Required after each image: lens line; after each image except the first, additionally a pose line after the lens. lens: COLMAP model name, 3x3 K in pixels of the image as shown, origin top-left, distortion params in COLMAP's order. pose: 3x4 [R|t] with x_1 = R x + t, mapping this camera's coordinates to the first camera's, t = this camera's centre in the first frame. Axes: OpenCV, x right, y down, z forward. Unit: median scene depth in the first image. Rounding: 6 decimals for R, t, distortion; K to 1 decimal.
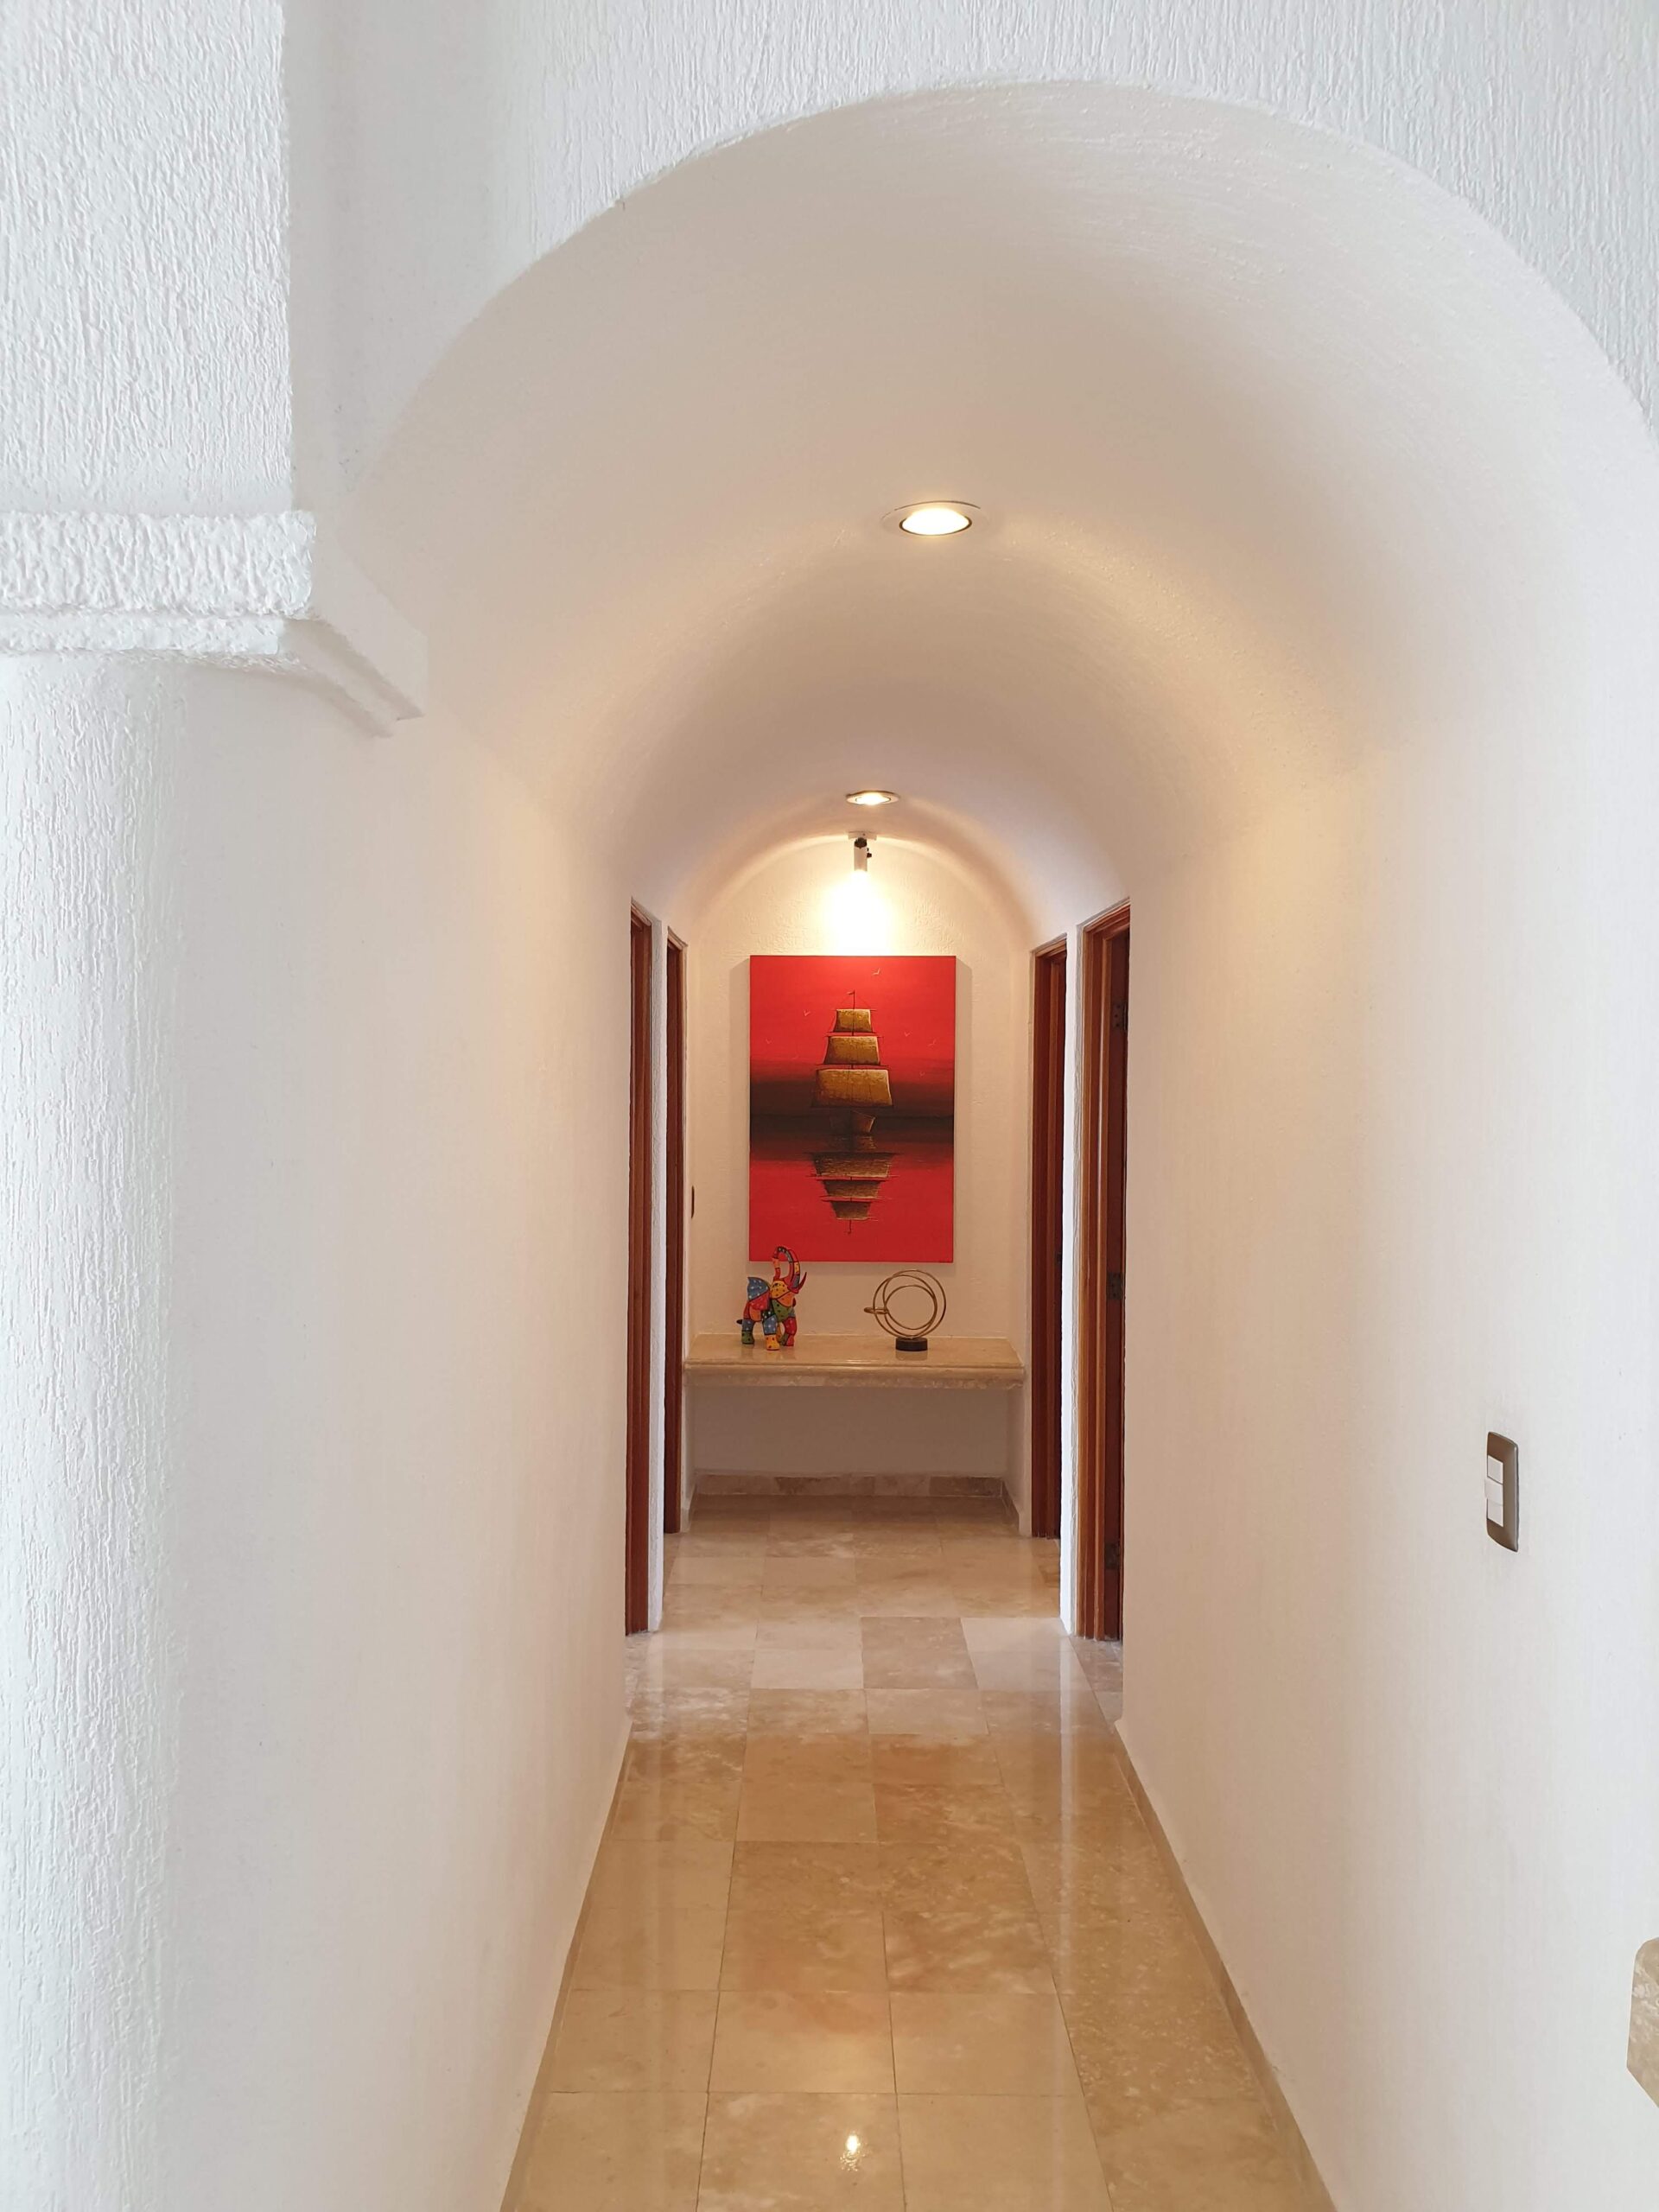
lens RADIAL K [[1713.7, 0, 821.5], [0, 1713.7, 1097.1], [0, 0, 1]] dist [-0.011075, 0.030177]
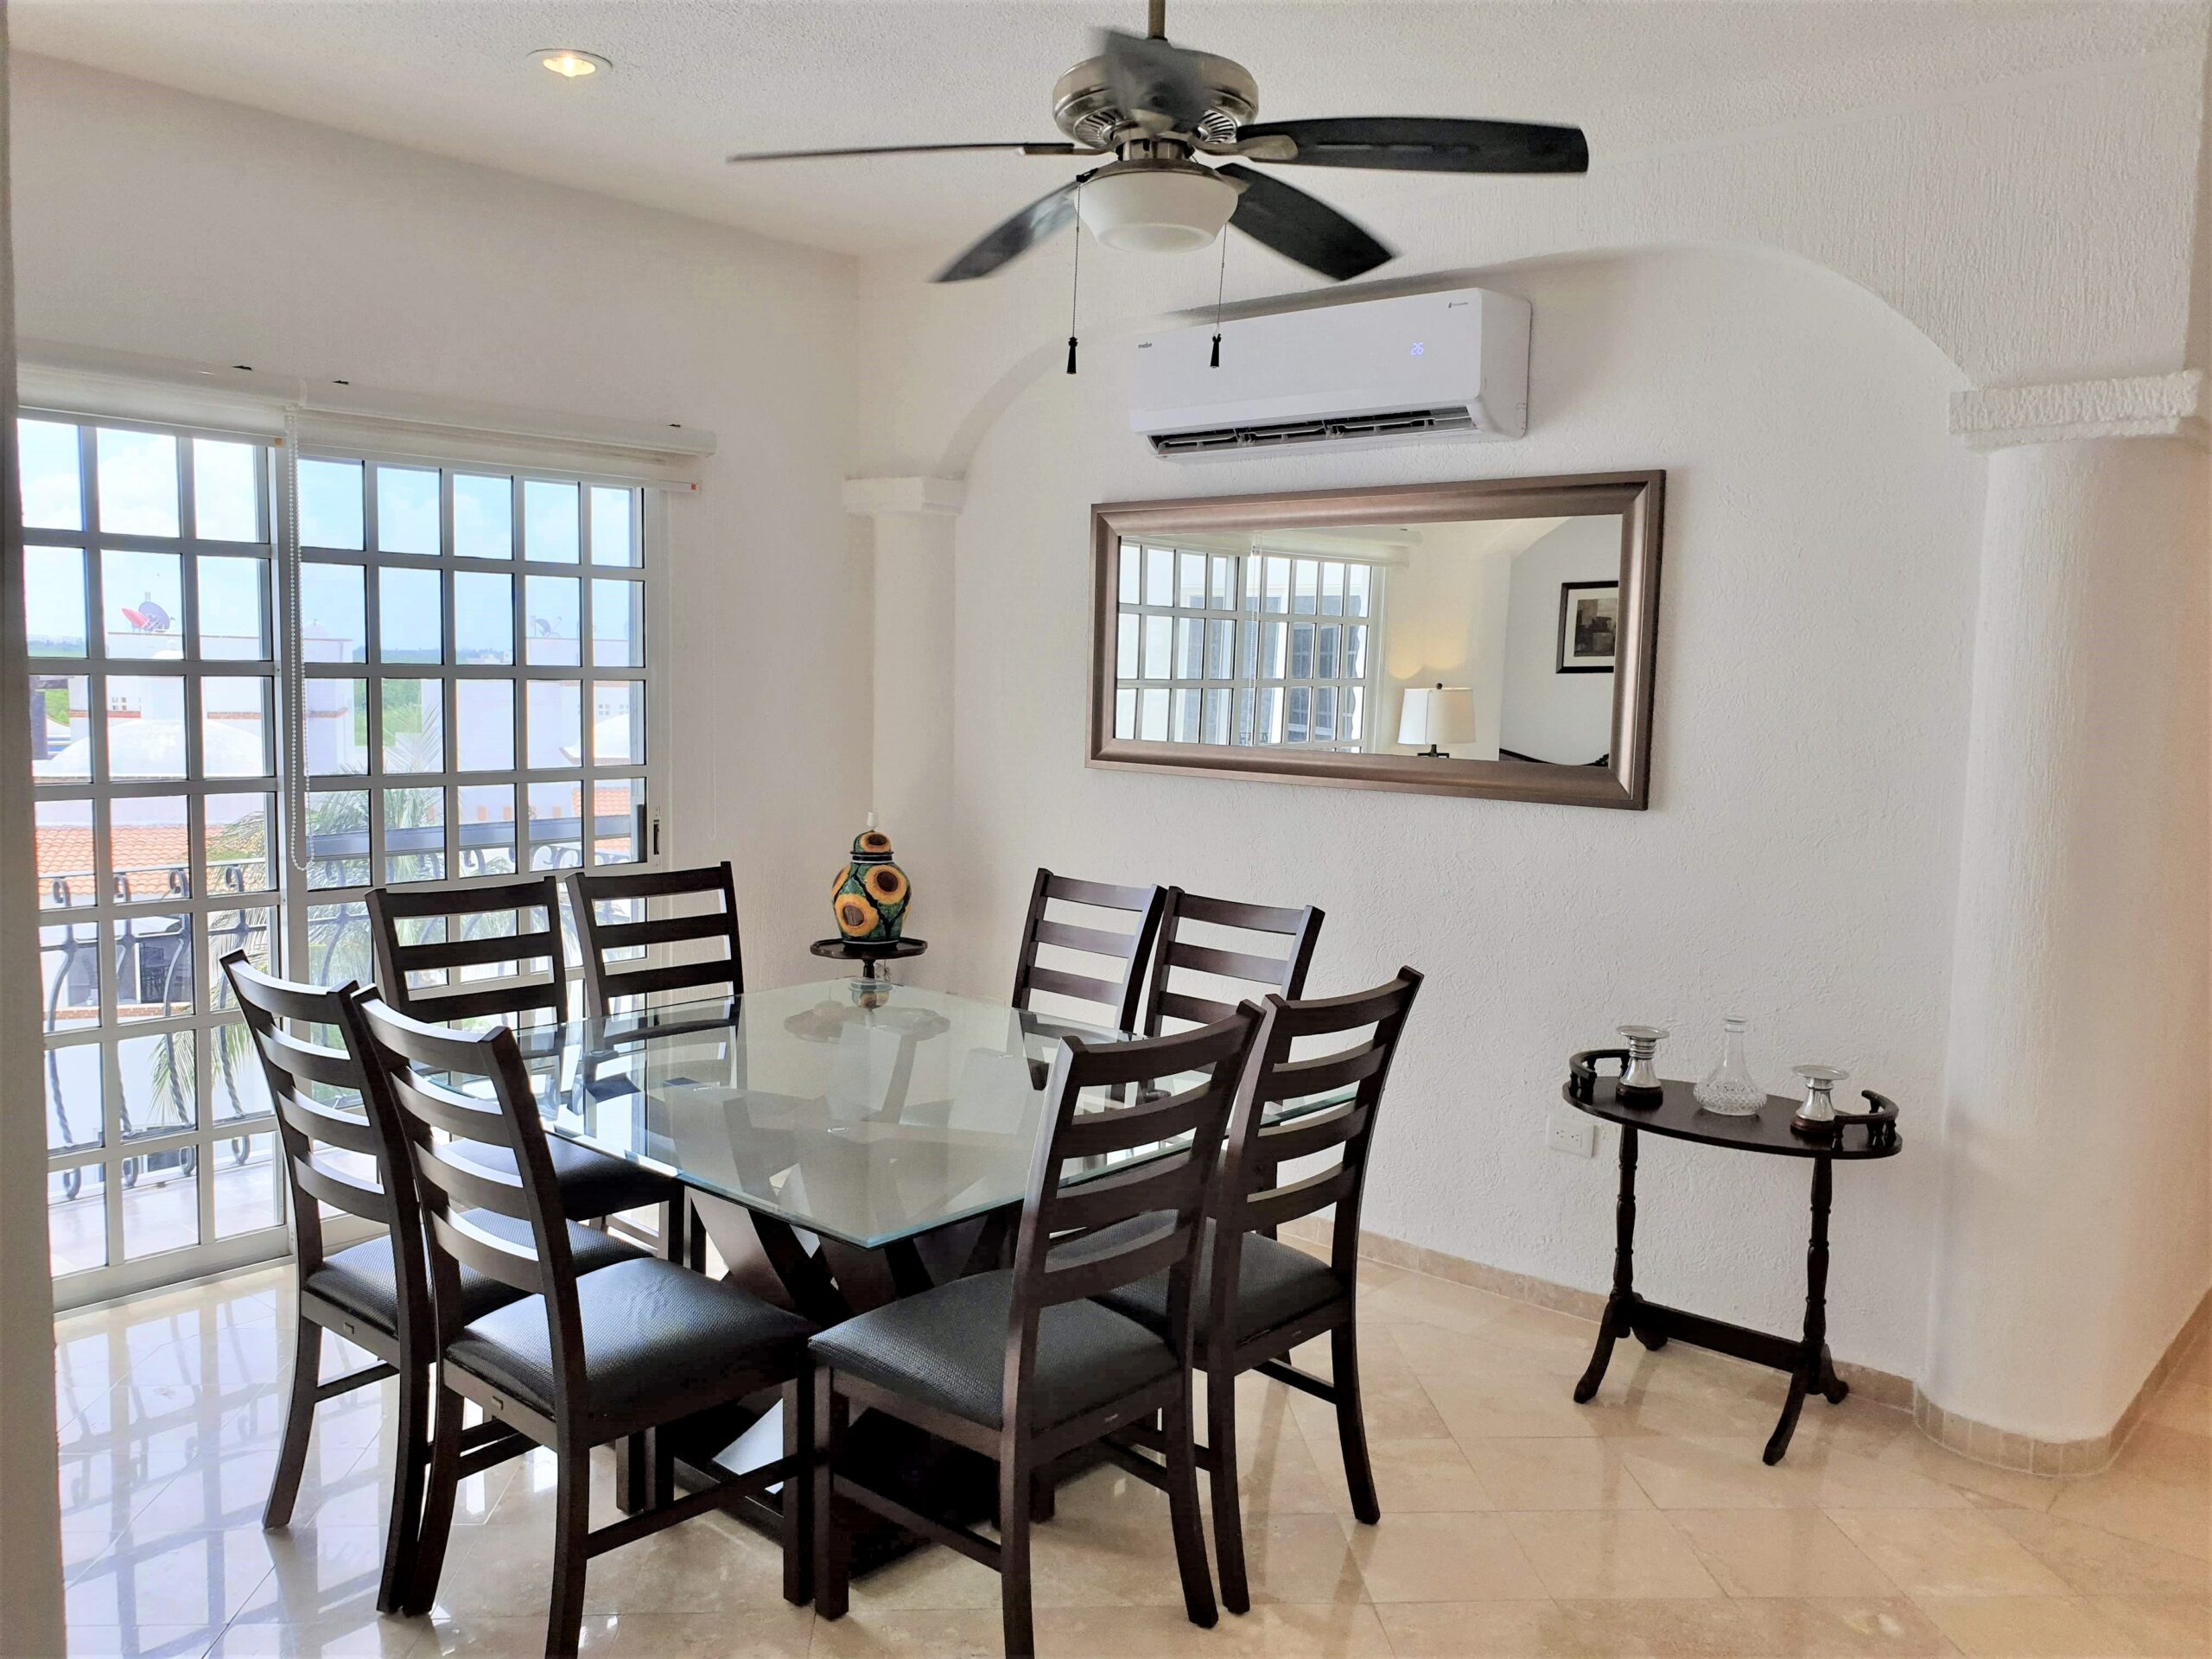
lens RADIAL K [[1713.7, 0, 1093.9], [0, 1713.7, 840.2], [0, 0, 1]] dist [-0.011075, 0.030177]
pose [[0.753419, 0.080161, -0.652637, 0.028052], [-0.030610, 0.995741, 0.086965, 0.026419], [0.656828, -0.045544, 0.752664, -0.361432]]
